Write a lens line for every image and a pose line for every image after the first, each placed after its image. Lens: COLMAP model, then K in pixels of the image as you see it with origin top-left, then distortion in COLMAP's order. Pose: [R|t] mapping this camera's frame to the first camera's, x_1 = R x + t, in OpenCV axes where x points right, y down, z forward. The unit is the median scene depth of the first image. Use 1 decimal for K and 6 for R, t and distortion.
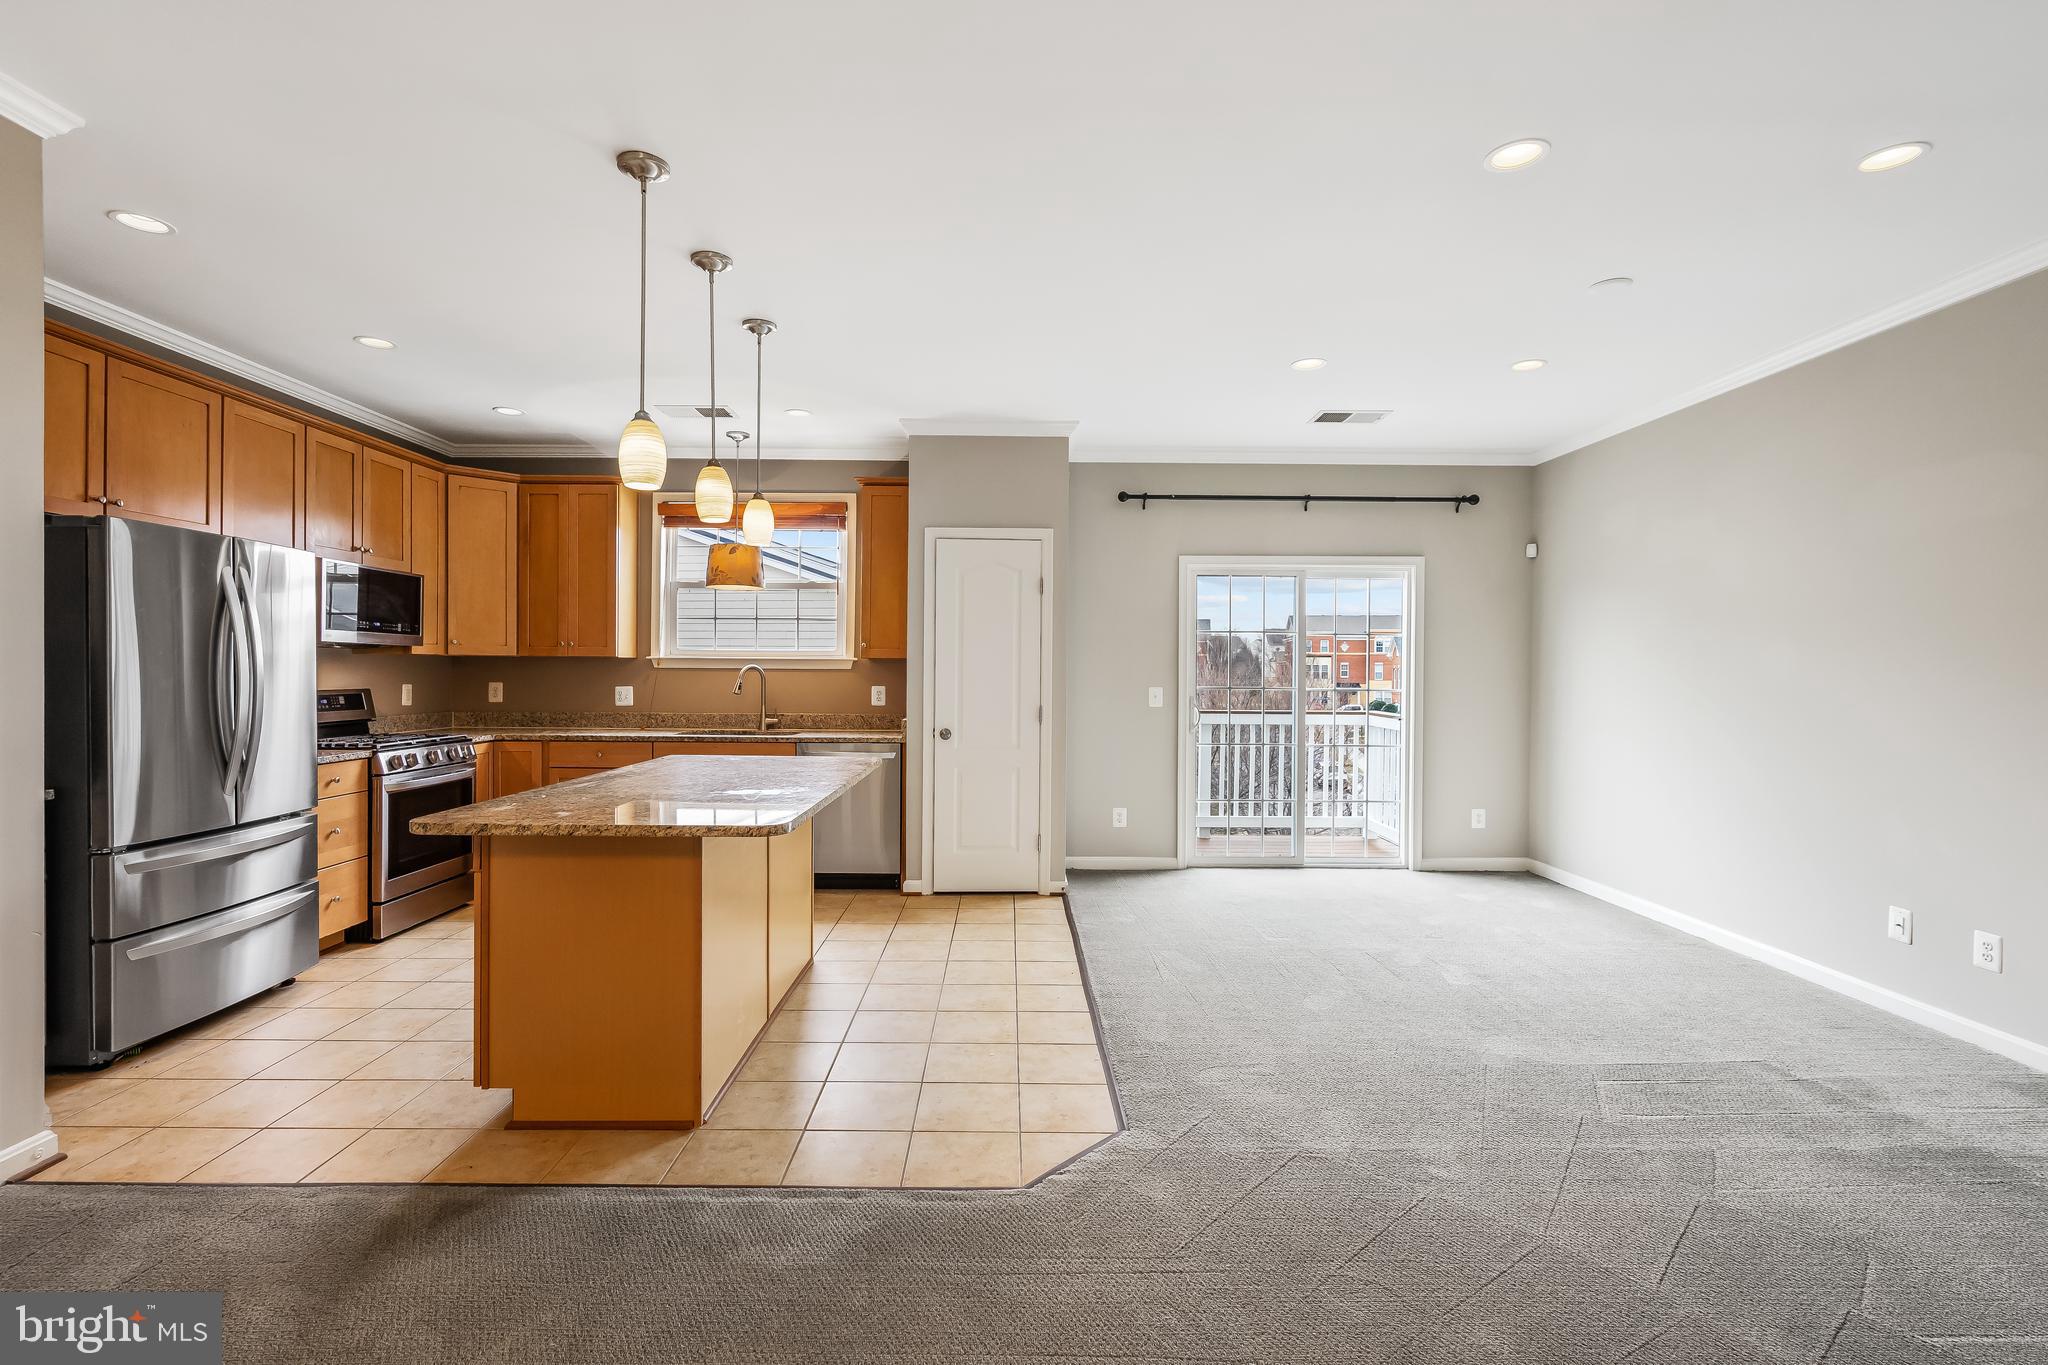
lens RADIAL K [[931.3, 0, 1024.0], [0, 931.3, 682.5], [0, 0, 1]] dist [-0.019055, 0.000243]
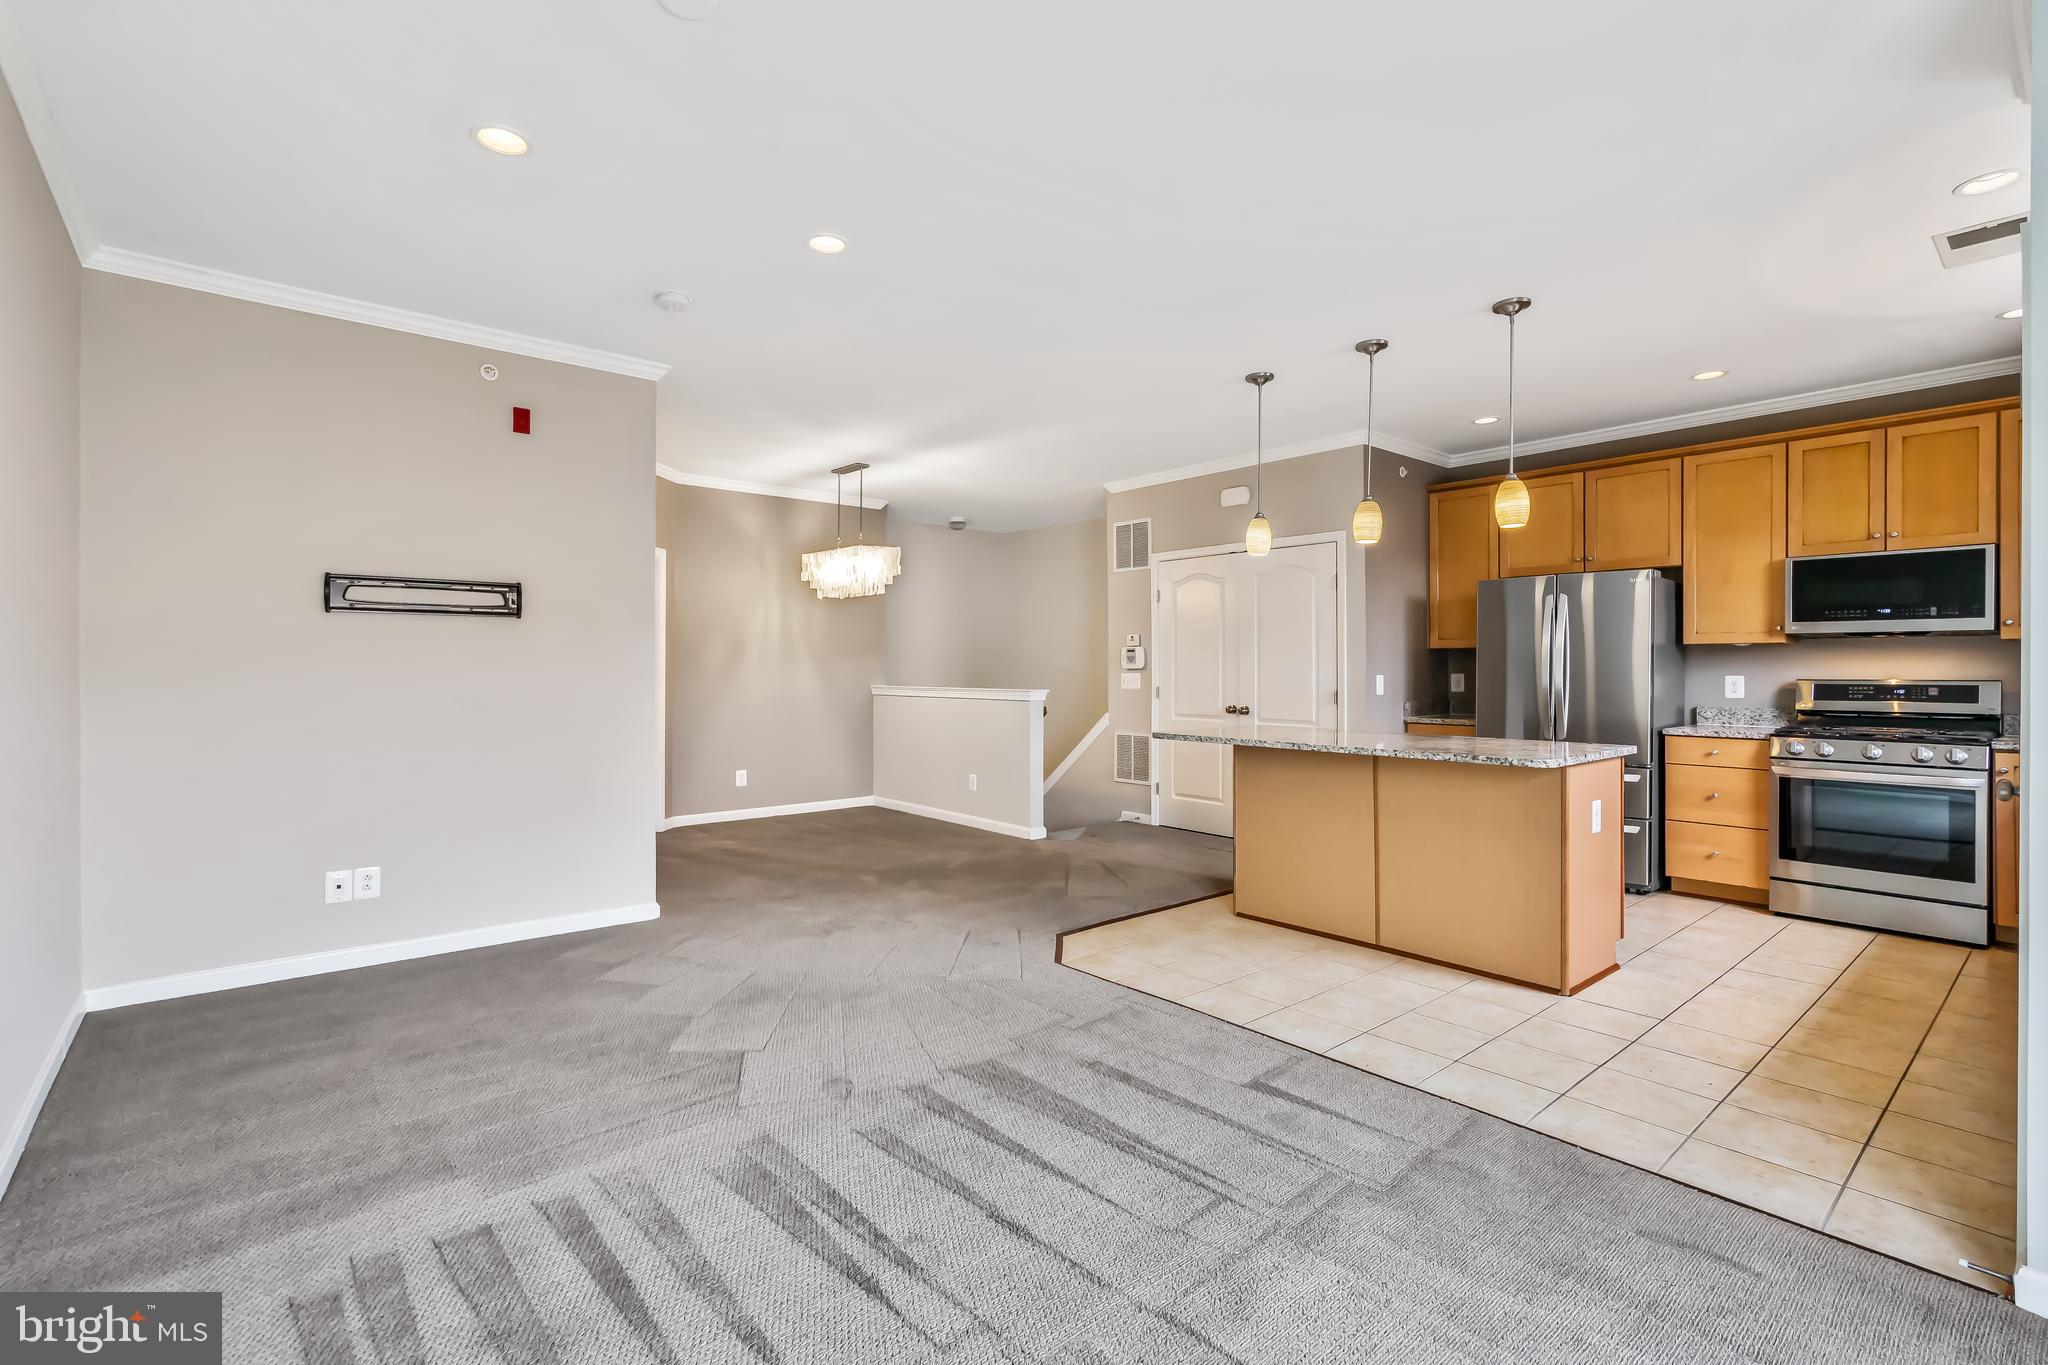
lens RADIAL K [[927.0, 0, 1009.9], [0, 927.0, 669.9], [0, 0, 1]] dist [0.000740, 0.000273]
pose [[-0.776278, -0.007038, -0.630352, 0.539319], [-0.016440, 0.999824, 0.009082, 0.003778], [0.630177, 0.017413, -0.776256, 1.031881]]
